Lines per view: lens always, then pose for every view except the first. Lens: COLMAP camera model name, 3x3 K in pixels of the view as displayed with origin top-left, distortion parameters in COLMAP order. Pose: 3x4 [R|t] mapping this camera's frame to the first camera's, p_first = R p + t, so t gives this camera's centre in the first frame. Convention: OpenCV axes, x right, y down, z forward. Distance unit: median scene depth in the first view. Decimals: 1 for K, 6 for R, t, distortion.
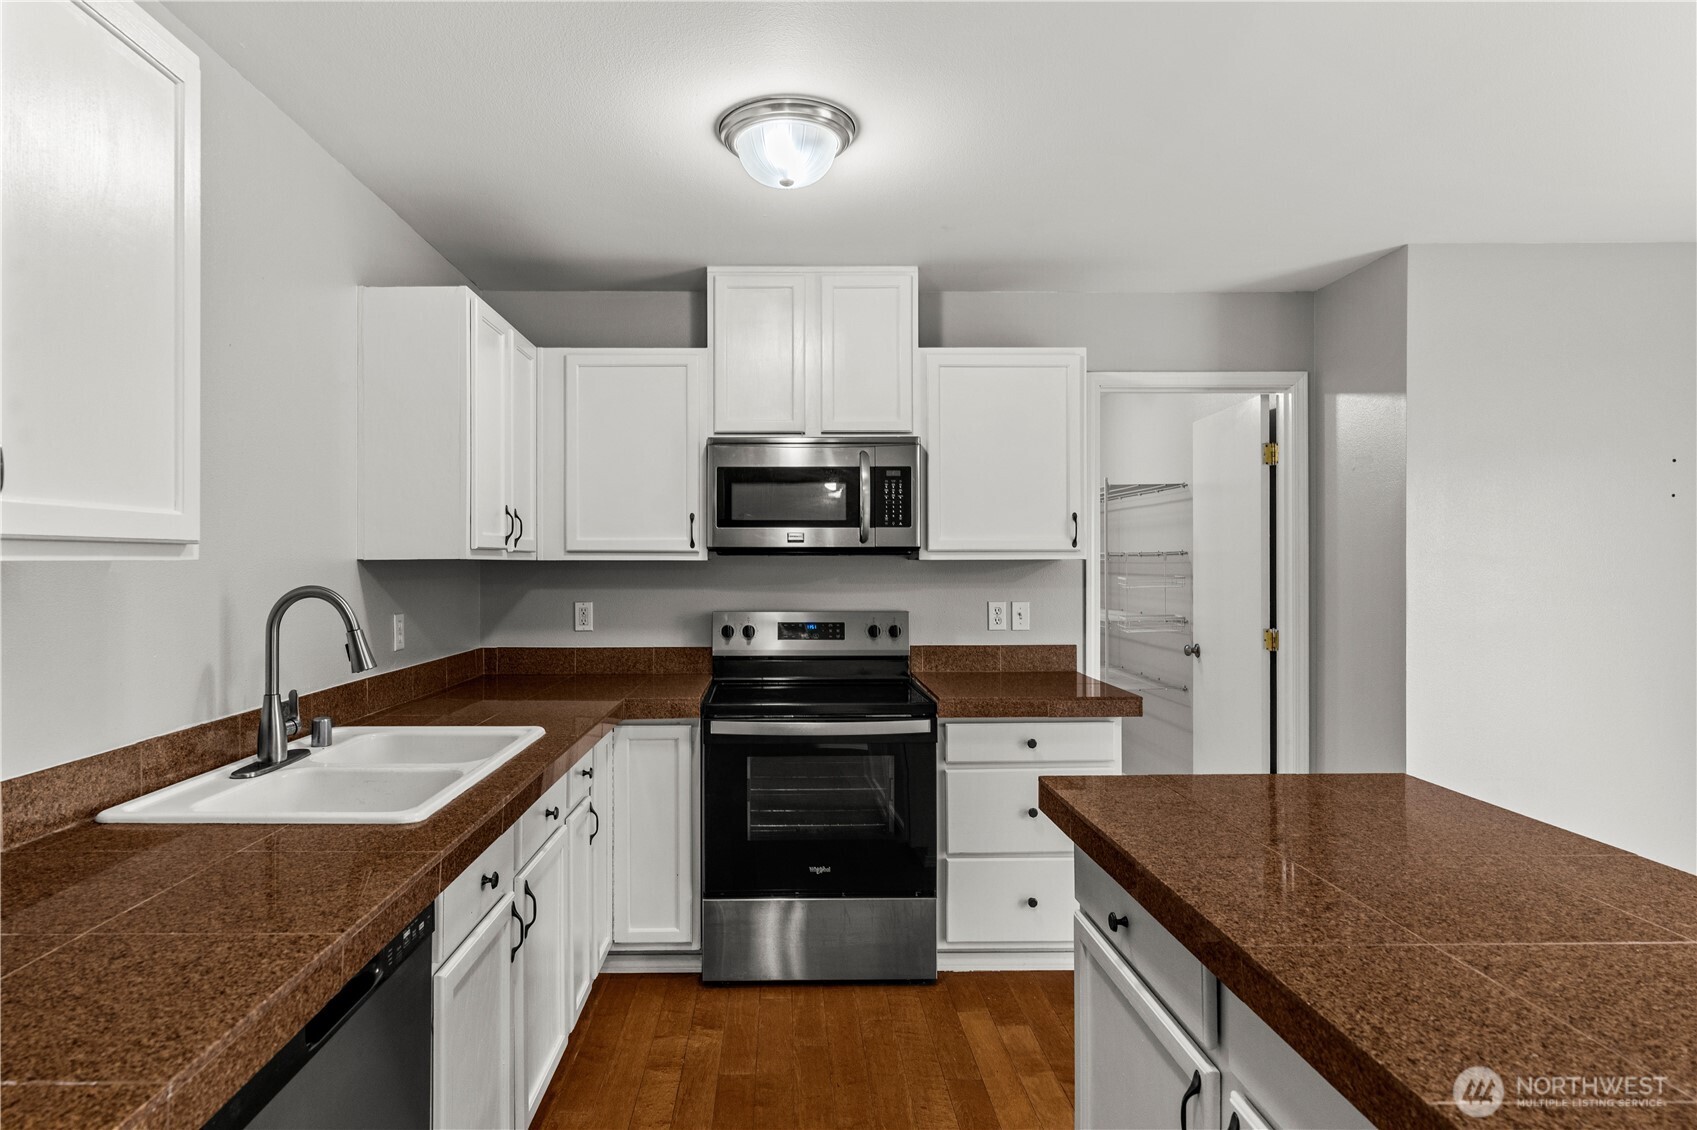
lens RADIAL K [[927.1, 0, 789.5], [0, 927.1, 560.0], [0, 0, 1]] dist [0.004230, 0.000595]
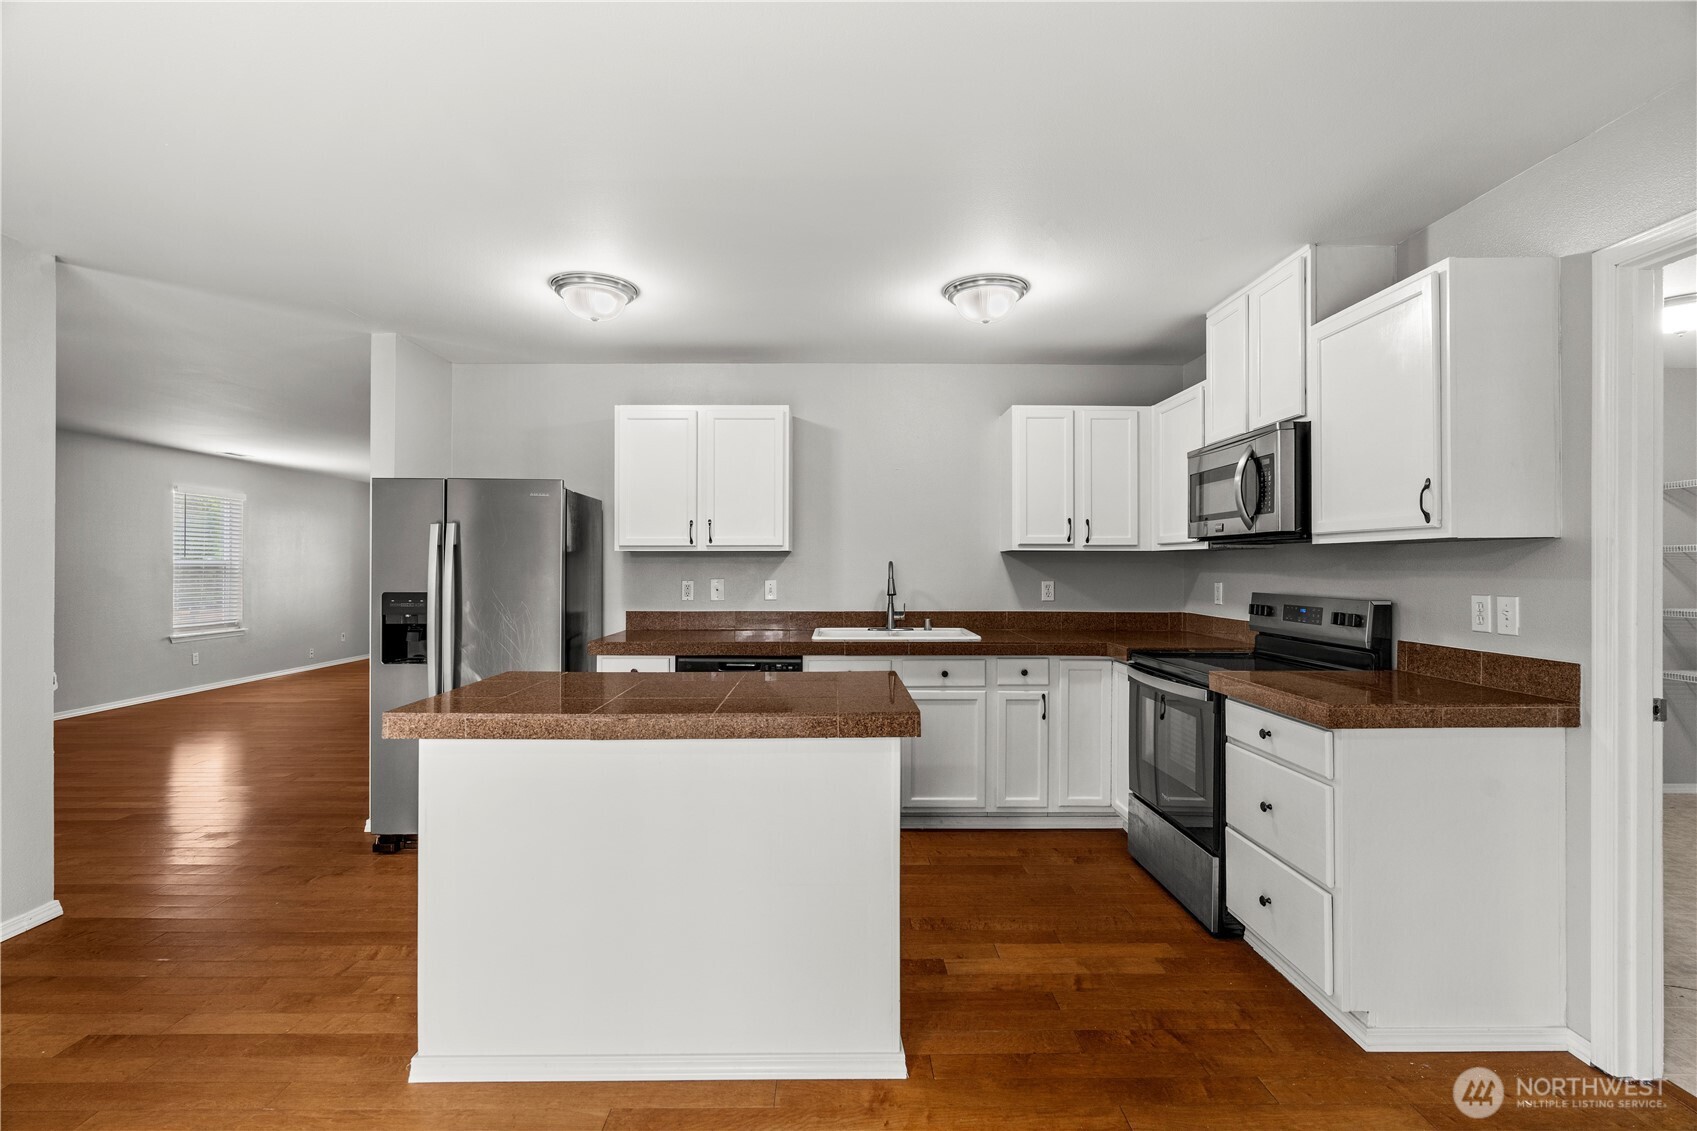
lens RADIAL K [[780.3, 0, 845.9], [0, 780.3, 563.0], [0, 0, 1]] dist [-0.007476, 0.003545]
pose [[0.005681, -0.000229, -0.999984, 0.965643], [0.000037, 1.000000, -0.000229, 0.020125], [0.999984, -0.000036, 0.005681, 0.516323]]
